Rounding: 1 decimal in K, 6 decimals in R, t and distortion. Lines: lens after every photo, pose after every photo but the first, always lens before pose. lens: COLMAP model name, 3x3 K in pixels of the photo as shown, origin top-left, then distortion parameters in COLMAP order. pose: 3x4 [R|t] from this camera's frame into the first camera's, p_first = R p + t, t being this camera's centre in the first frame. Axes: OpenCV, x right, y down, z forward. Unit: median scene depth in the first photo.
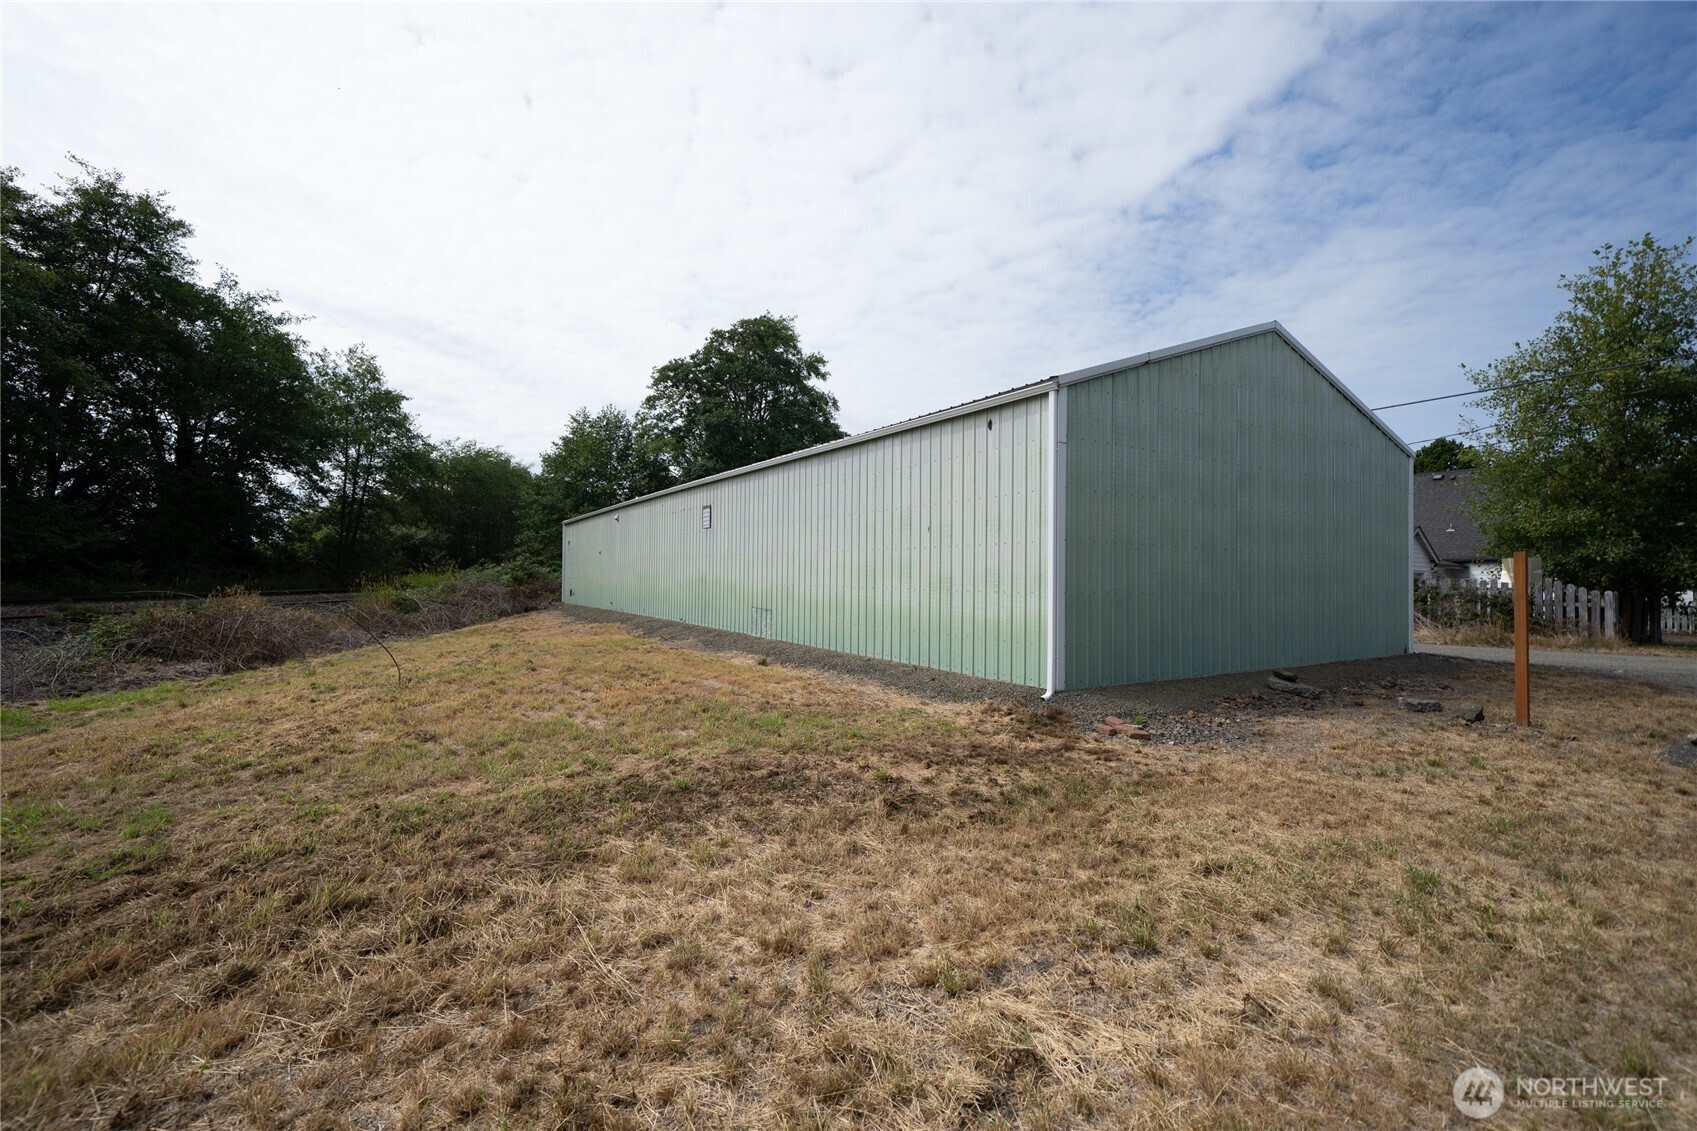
lens RADIAL K [[727.8, 0, 839.5], [0, 727.8, 563.0], [0, 0, 1]] dist [0.011186, 0.001044]
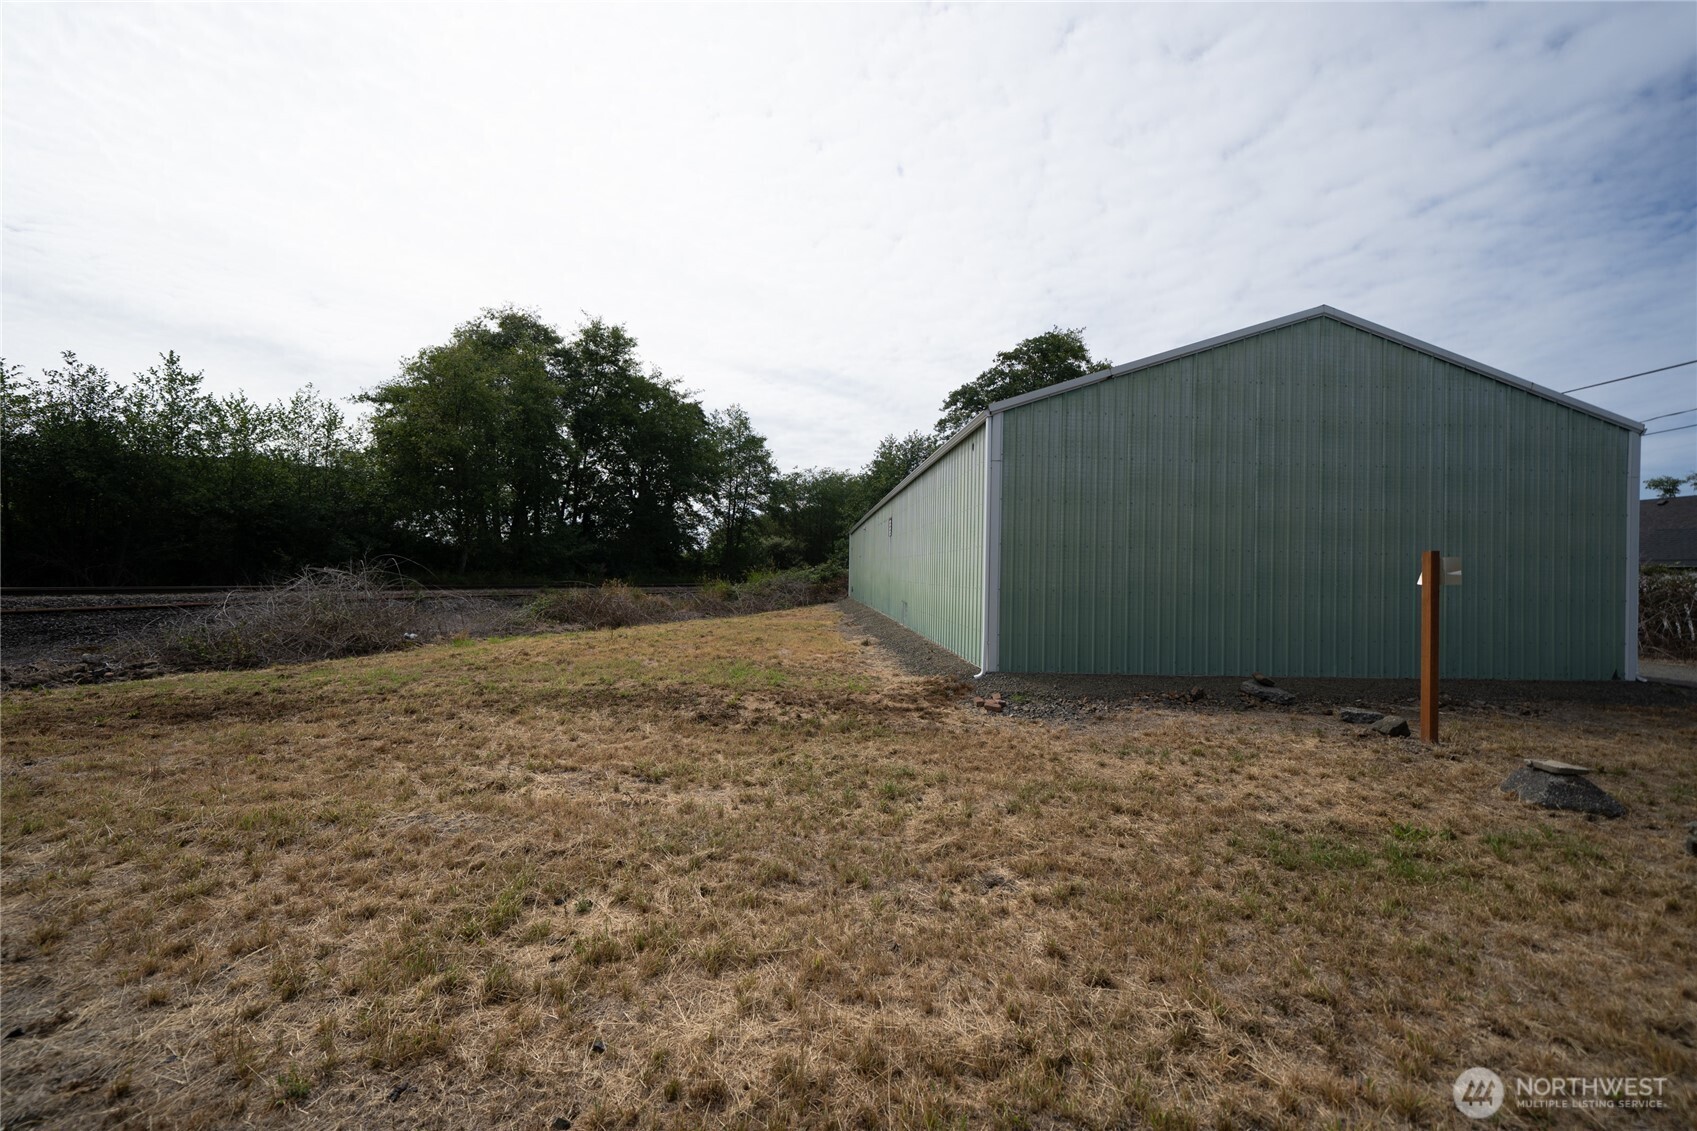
lens RADIAL K [[679.0, 0, 833.1], [0, 679.0, 567.8], [0, 0, 1]] dist [-0.002520, 0.002903]
pose [[0.875704, 0.004285, -0.482830, 0.108699], [-0.003410, 0.999991, 0.002689, 0.000904], [0.482837, -0.000708, 0.875710, -0.014280]]
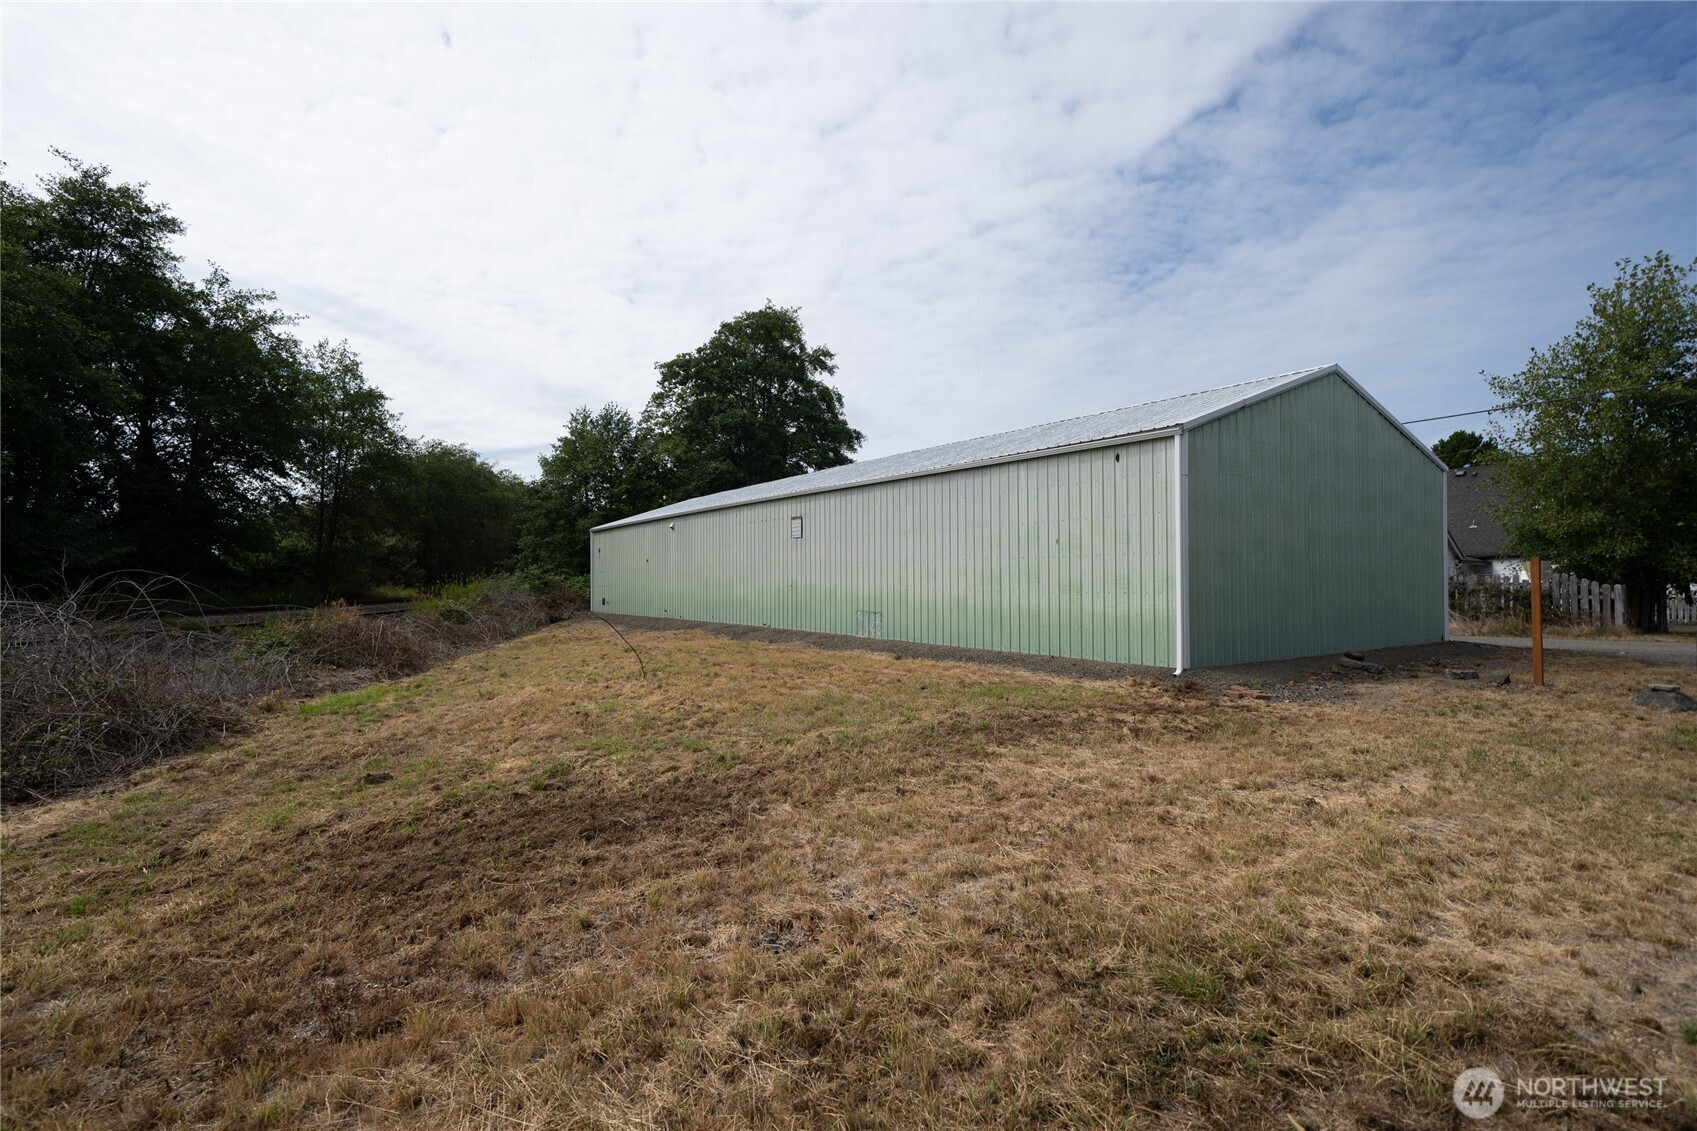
lens RADIAL K [[806.3, 0, 839.2], [0, 806.3, 583.0], [0, 0, 1]] dist [0.022962, 0.000380]
pose [[0.999197, -0.015158, 0.037082, -0.063949], [0.014305, 0.999630, 0.023152, -0.003320], [-0.037419, -0.022603, 0.999044, -0.071019]]
